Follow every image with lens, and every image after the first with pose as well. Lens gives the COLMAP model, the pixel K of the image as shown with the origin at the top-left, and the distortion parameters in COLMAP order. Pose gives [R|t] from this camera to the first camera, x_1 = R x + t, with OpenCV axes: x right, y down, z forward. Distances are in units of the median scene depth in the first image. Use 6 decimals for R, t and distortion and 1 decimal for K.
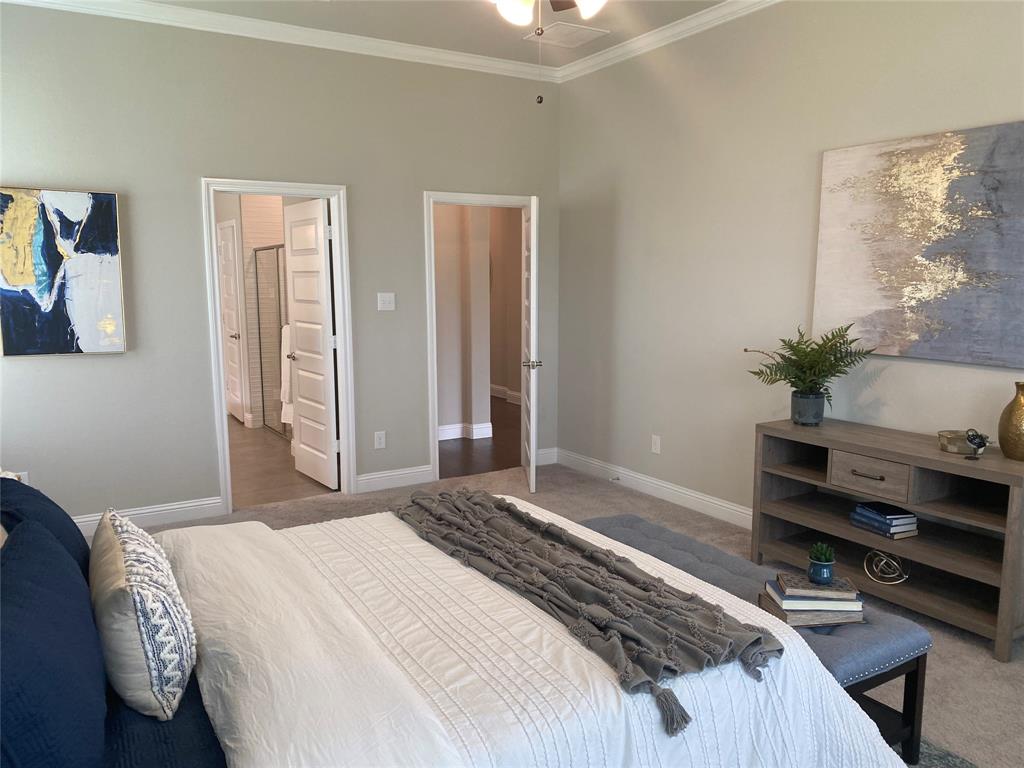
lens RADIAL K [[775.2, 0, 503.2], [0, 775.2, 381.4], [0, 0, 1]] dist [0.037967, -0.051384]
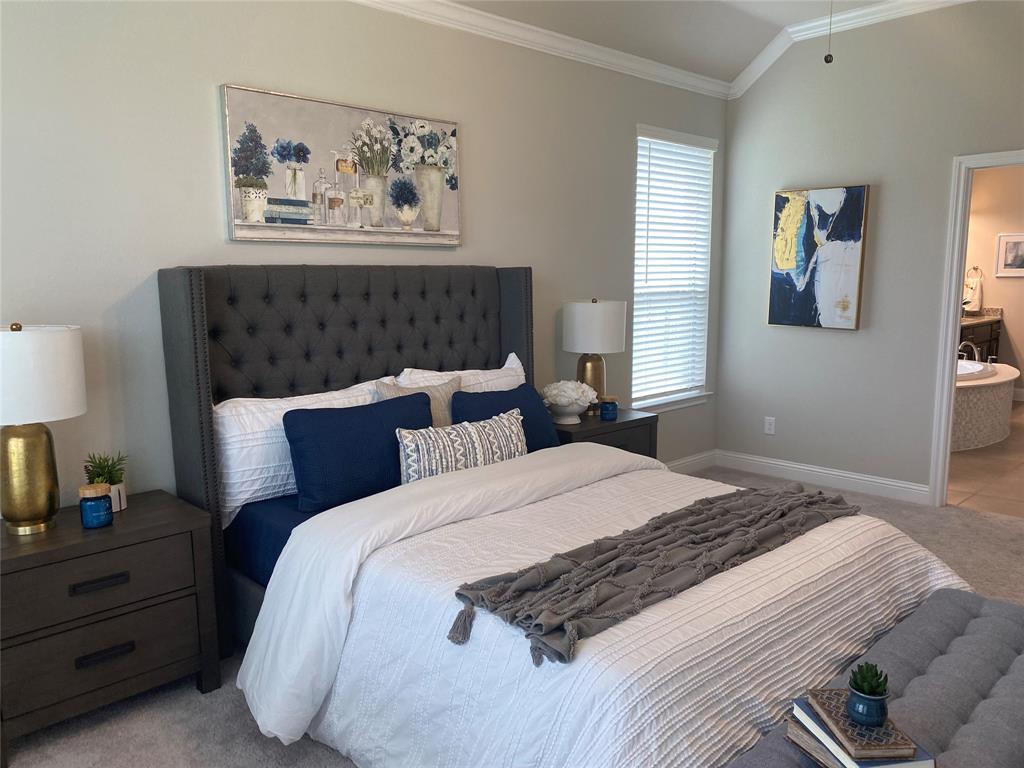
lens RADIAL K [[775.2, 0, 502.0], [0, 775.2, 391.1], [0, 0, 1]] dist [0.037967, -0.051384]
pose [[0.213724, 0.154202, -0.964647, 0.511266], [-0.116884, 0.984406, 0.131464, -0.040740], [0.969876, 0.084654, 0.228415, 0.283372]]
